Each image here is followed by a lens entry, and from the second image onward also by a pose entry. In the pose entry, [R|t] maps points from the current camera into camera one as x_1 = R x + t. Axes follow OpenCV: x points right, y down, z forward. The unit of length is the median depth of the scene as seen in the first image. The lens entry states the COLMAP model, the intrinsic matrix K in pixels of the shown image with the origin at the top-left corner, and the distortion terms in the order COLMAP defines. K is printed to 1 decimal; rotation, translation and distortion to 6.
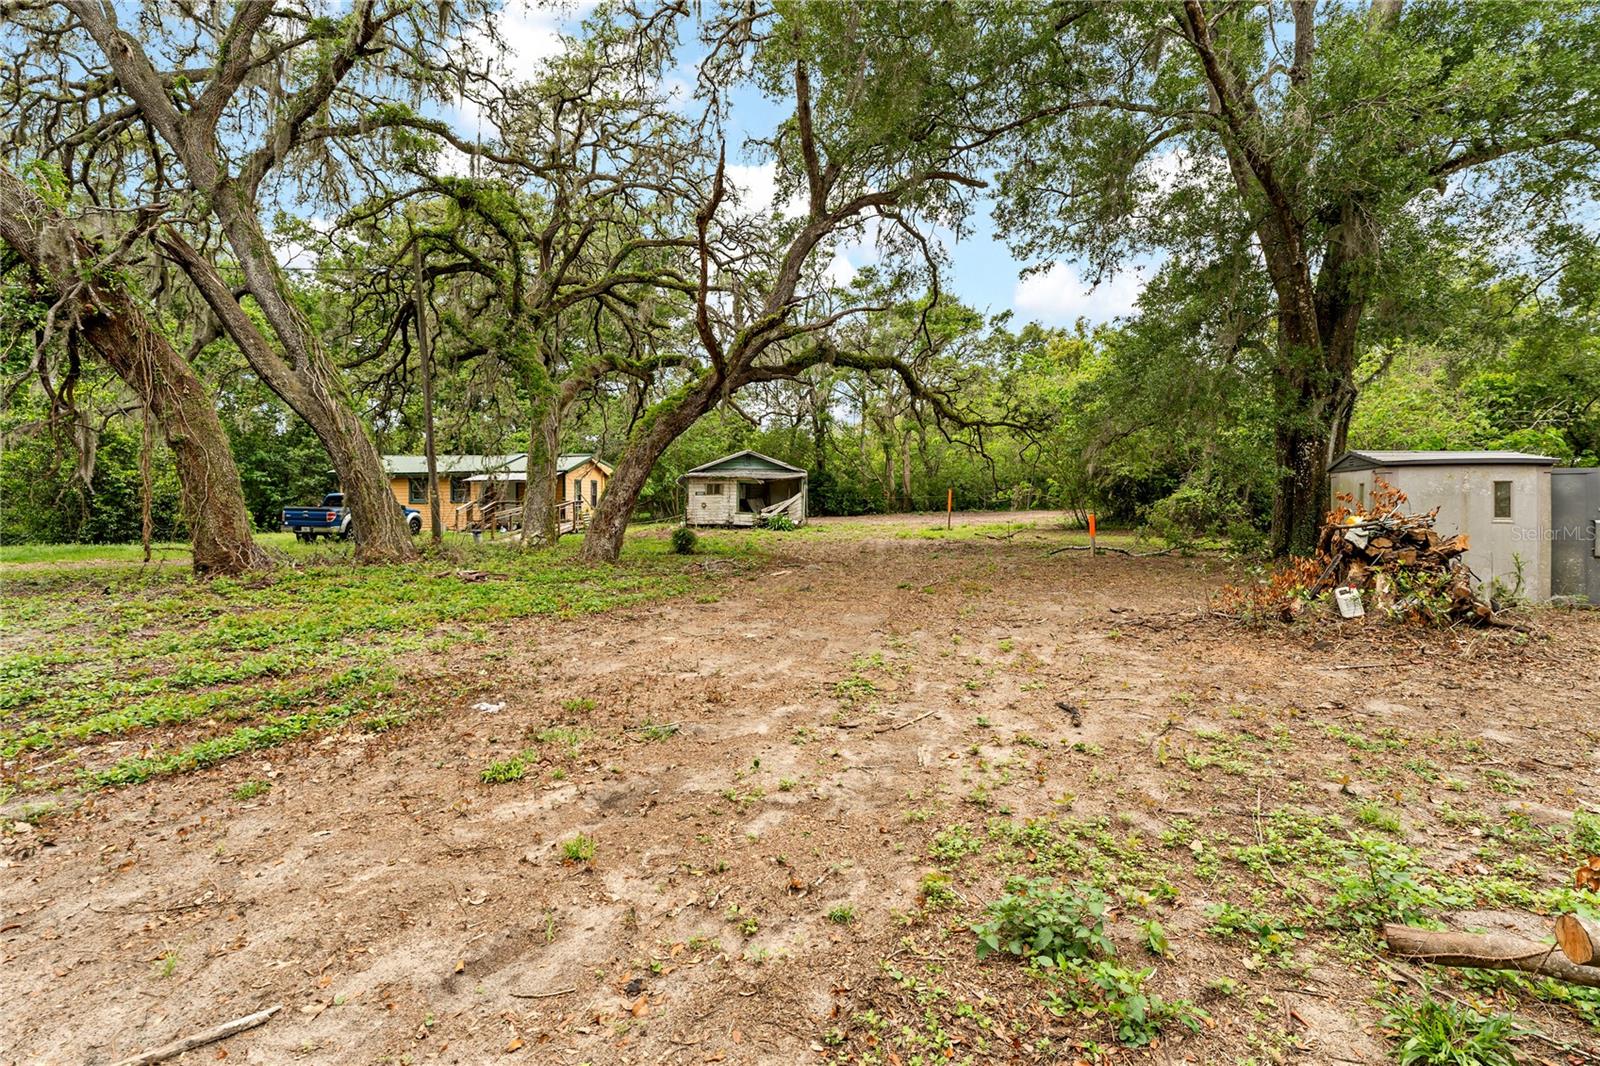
lens RADIAL K [[759.9, 0, 746.9], [0, 759.9, 494.2], [0, 0, 1]] dist [-0.003763, 0.000455]
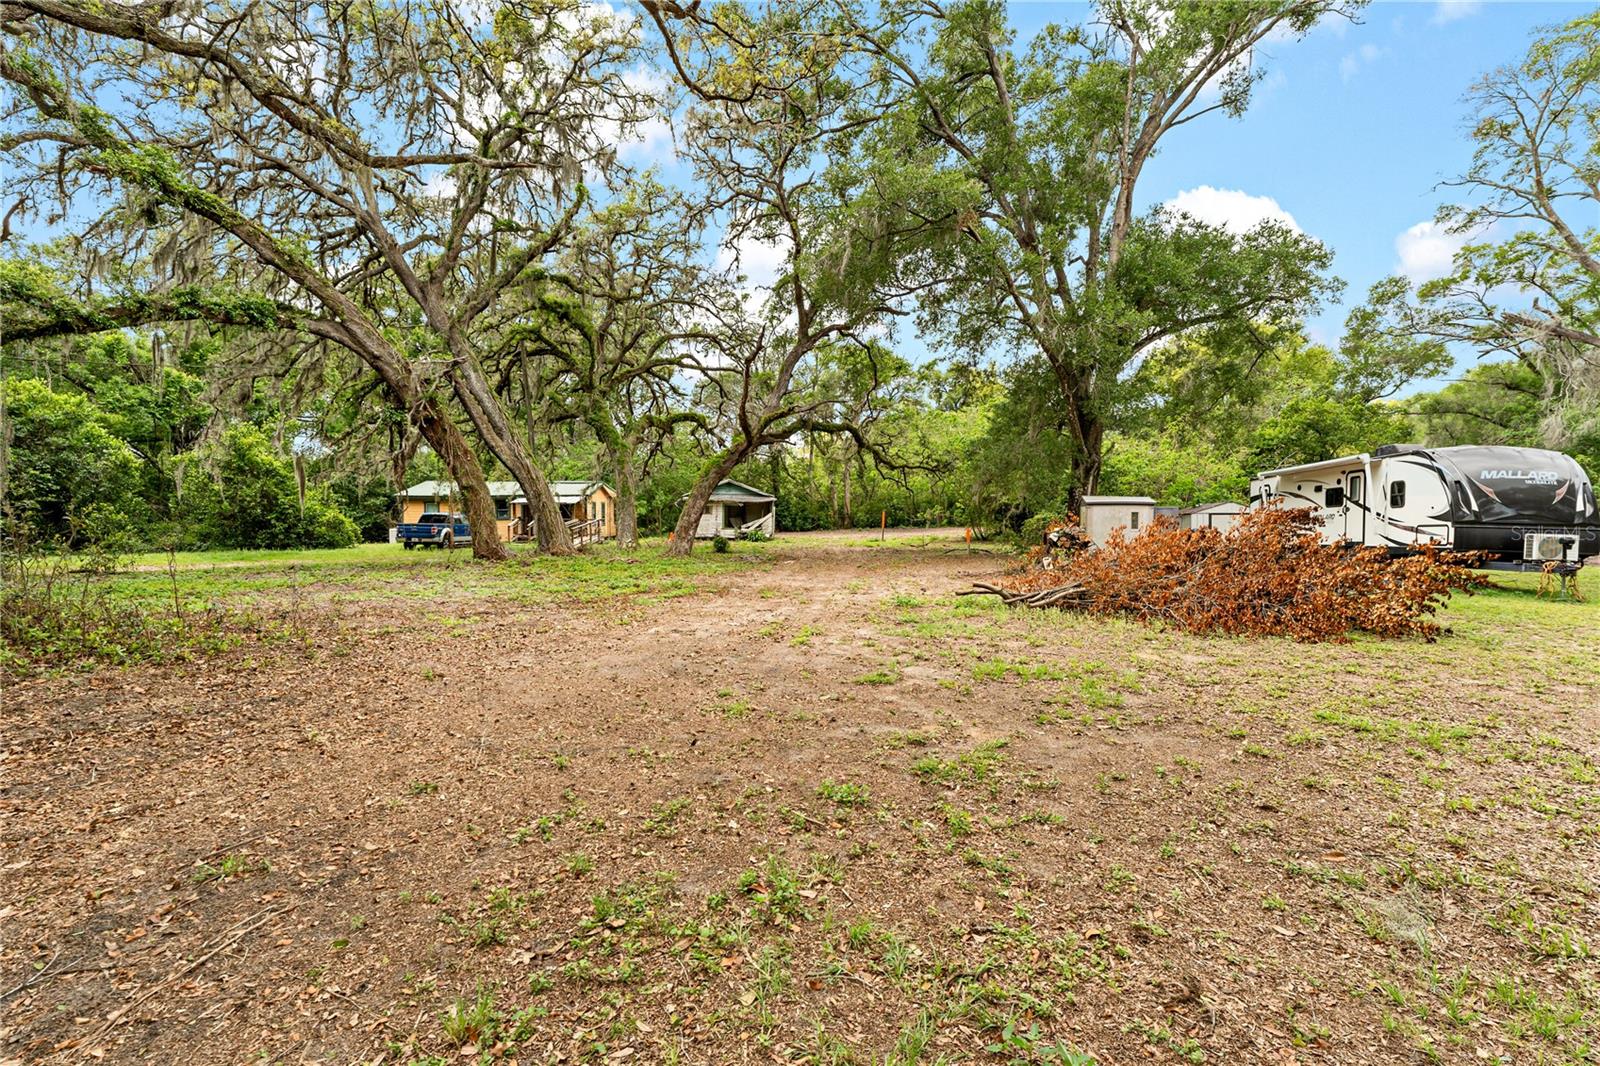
lens RADIAL K [[759.9, 0, 762.7], [0, 759.9, 523.9], [0, 0, 1]] dist [-0.003763, 0.000455]
pose [[0.994766, 0.001858, 0.102166, -0.077124], [-0.003491, 0.999869, 0.015813, -0.003708], [-0.102124, -0.016087, 0.994642, -0.289188]]
